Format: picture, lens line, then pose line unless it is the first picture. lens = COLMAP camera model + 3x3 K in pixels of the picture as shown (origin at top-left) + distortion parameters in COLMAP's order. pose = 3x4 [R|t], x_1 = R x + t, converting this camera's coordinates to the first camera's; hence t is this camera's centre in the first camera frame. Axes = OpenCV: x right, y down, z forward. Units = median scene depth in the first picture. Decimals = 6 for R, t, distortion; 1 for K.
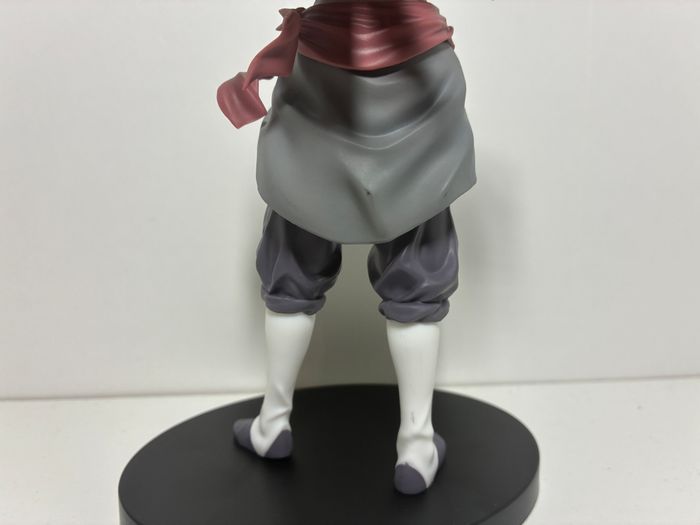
lens RADIAL K [[553.2, 0, 350.0], [0, 553.2, 262.5], [0, 0, 1]] dist [-0.003615, -0.002686]
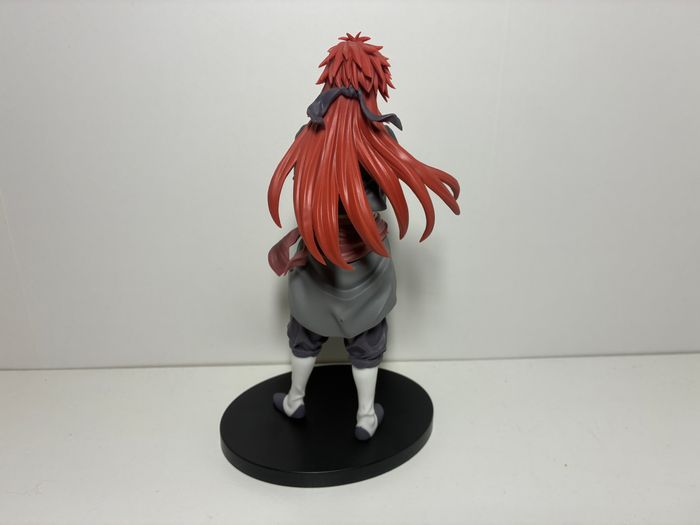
lens RADIAL K [[525.3, 0, 350.0], [0, 525.3, 262.5], [0, 0, 1]] dist [0.109736, 0.000662]
pose [[0.999826, 0.018499, -0.002505, 0.056512], [-0.017497, 0.975405, 0.219724, -0.674466], [0.006508, -0.219642, 0.975559, -0.801421]]
